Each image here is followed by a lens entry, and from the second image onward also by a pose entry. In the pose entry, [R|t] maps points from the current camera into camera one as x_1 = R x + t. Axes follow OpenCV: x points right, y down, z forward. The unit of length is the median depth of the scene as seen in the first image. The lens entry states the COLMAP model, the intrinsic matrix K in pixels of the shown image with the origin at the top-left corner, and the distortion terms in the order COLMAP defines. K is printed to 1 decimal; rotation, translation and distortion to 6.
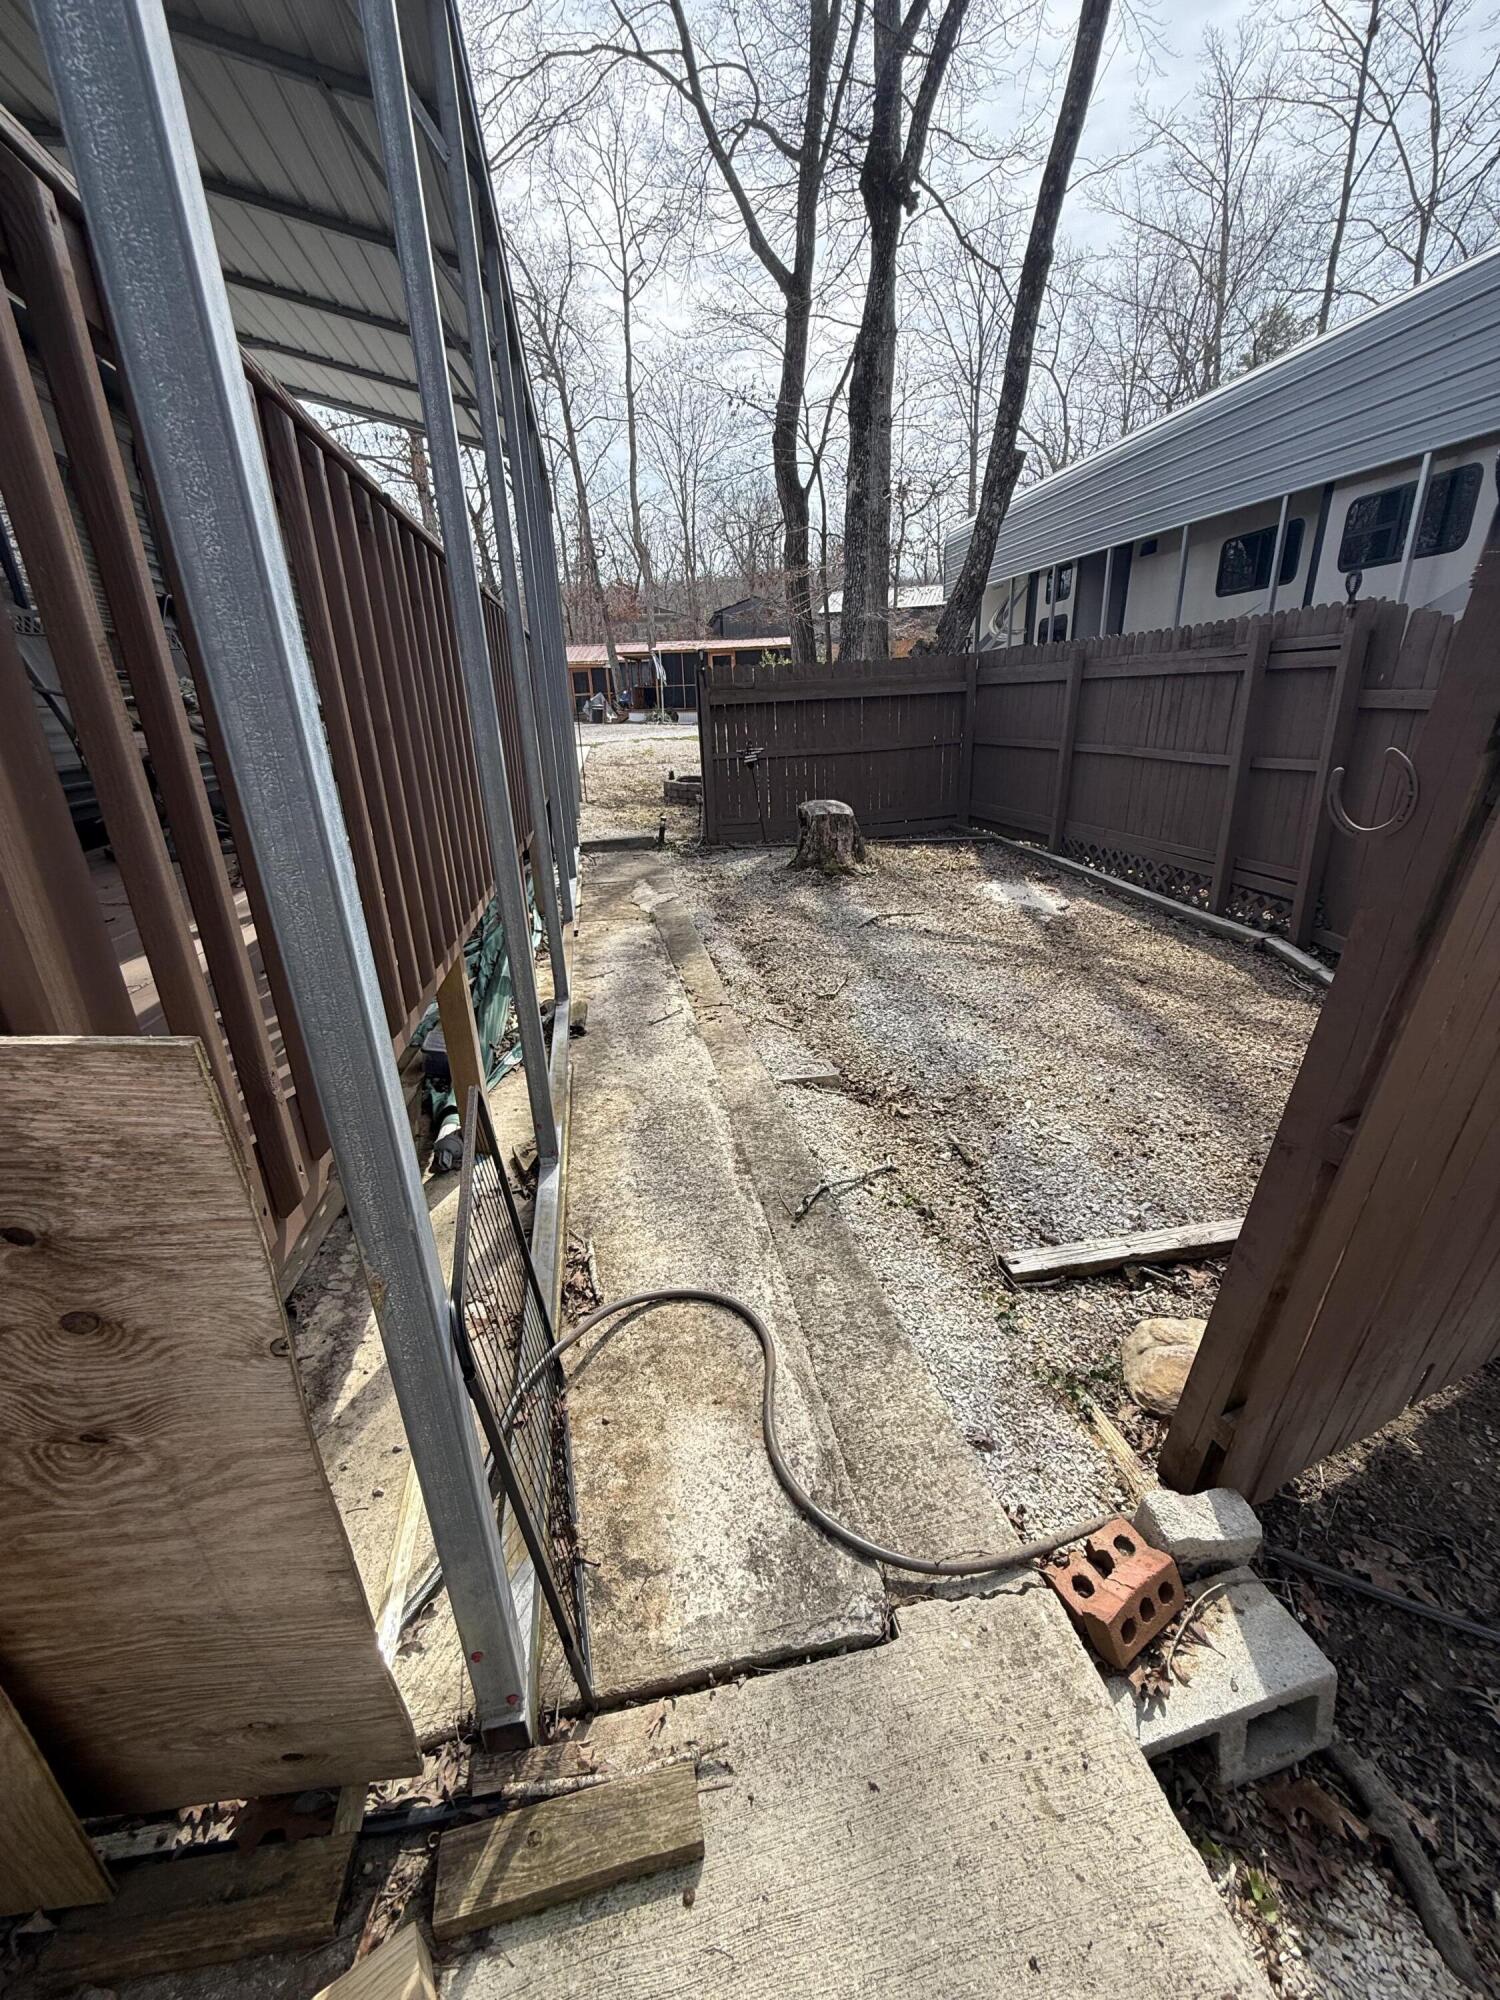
lens RADIAL K [[790.8, 0, 752.6], [0, 790.8, 999.7], [0, 0, 1]] dist [0.000468, -0.000266]
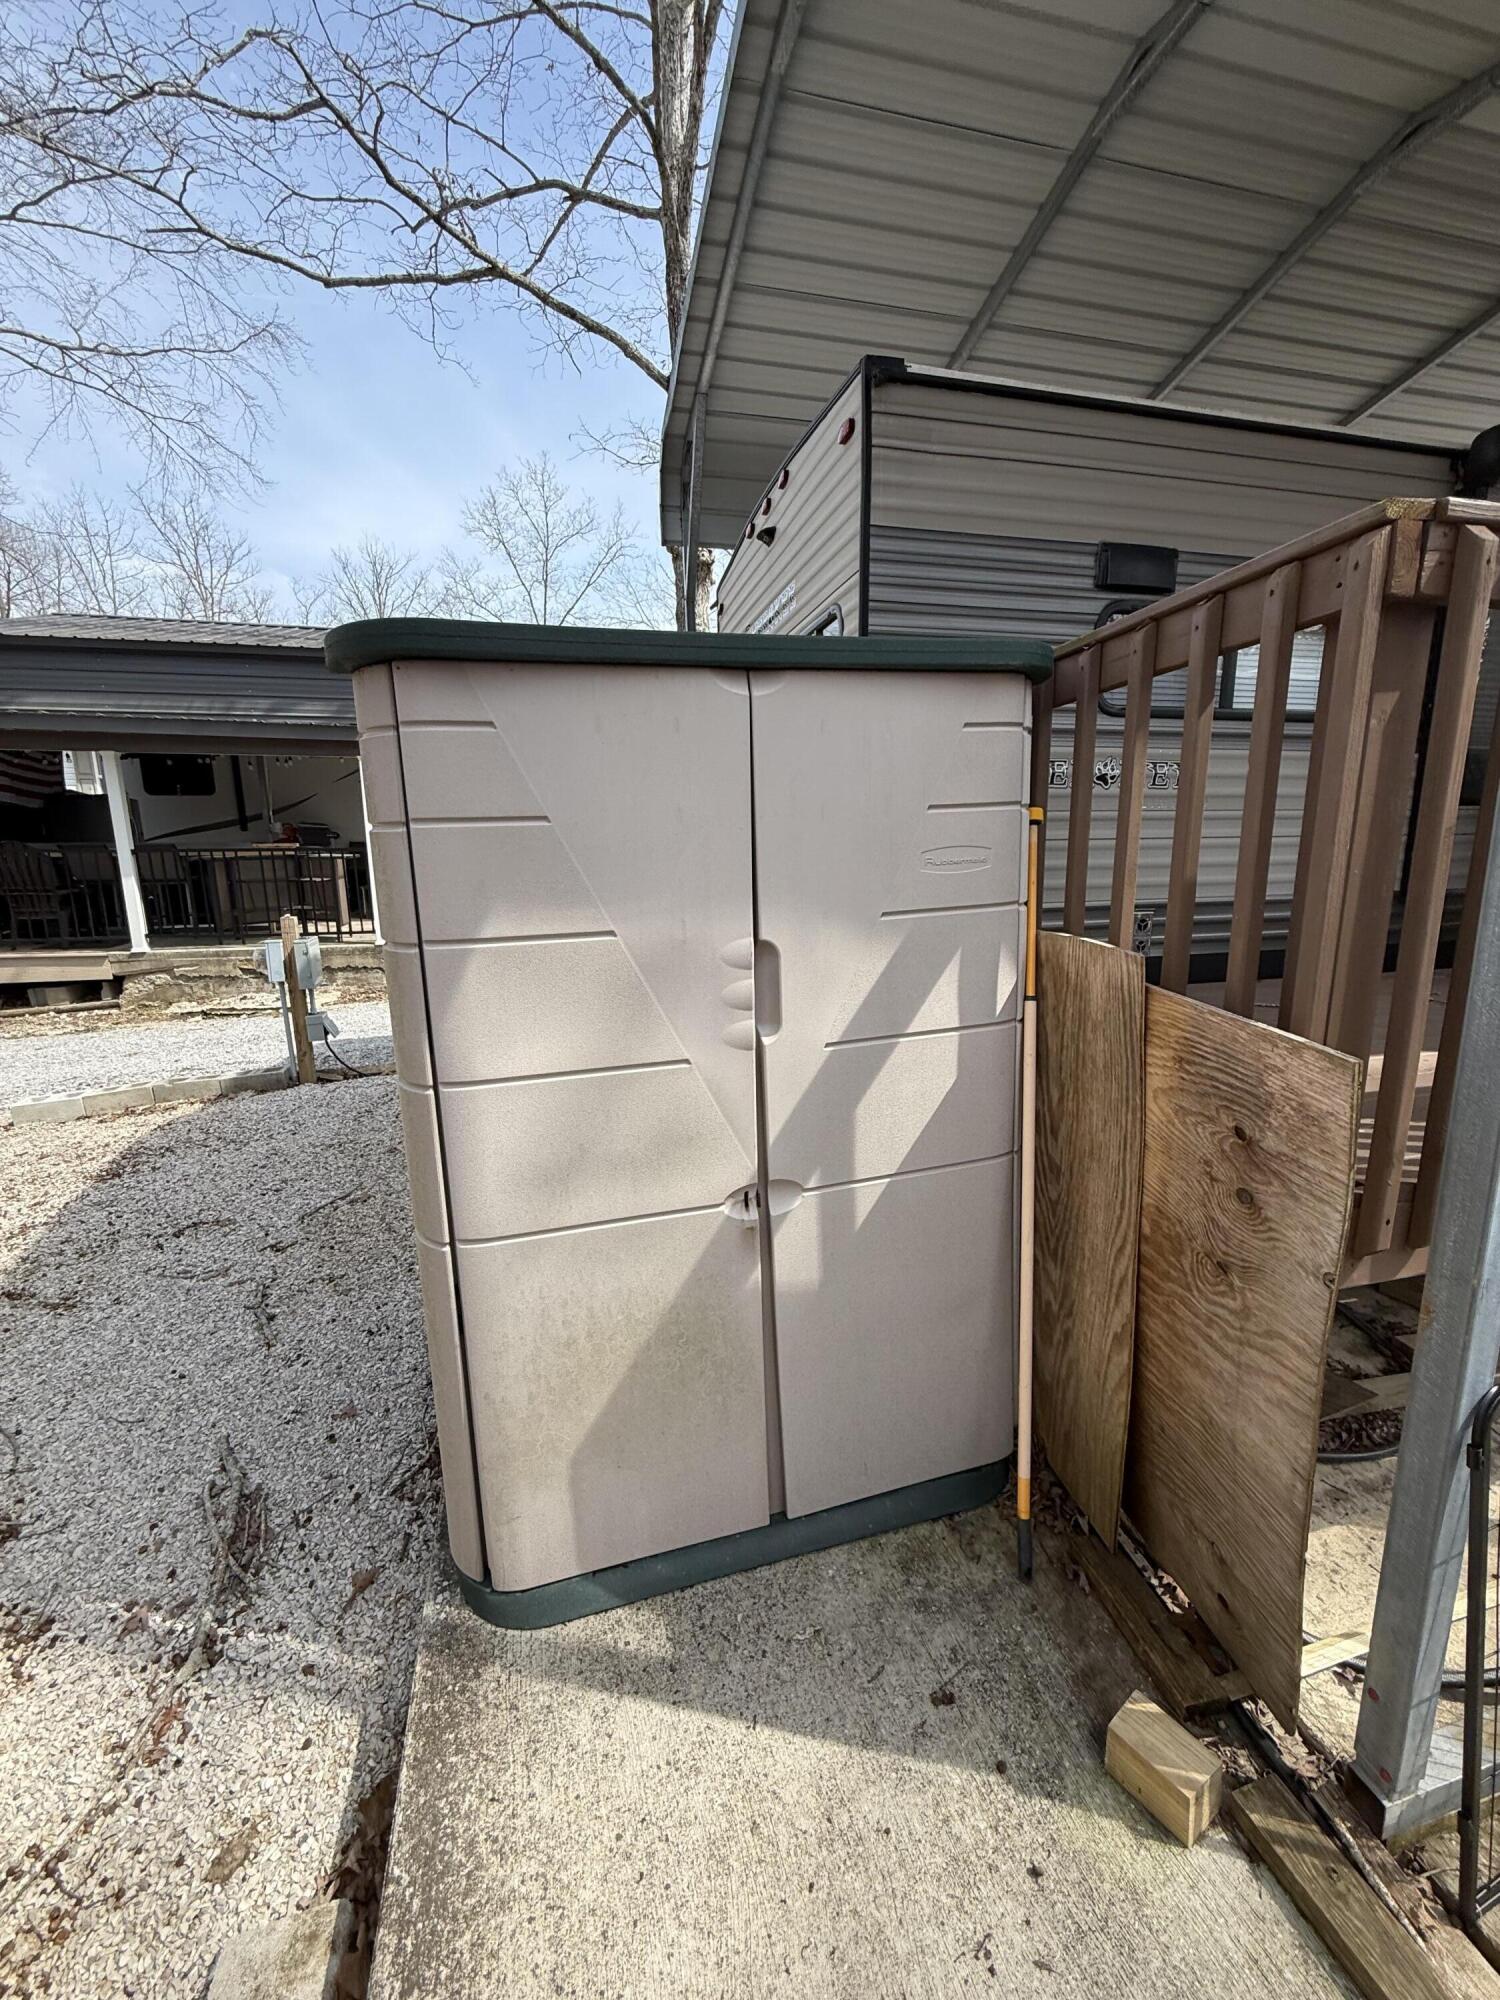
lens RADIAL K [[790.8, 0, 759.5], [0, 790.8, 998.4], [0, 0, 1]] dist [0.000468, -0.000266]
pose [[0.072980, 0.230188, -0.970406, 0.648820], [-0.335929, 0.921818, 0.193399, 0.024769], [0.939056, 0.311873, 0.144601, -0.385328]]
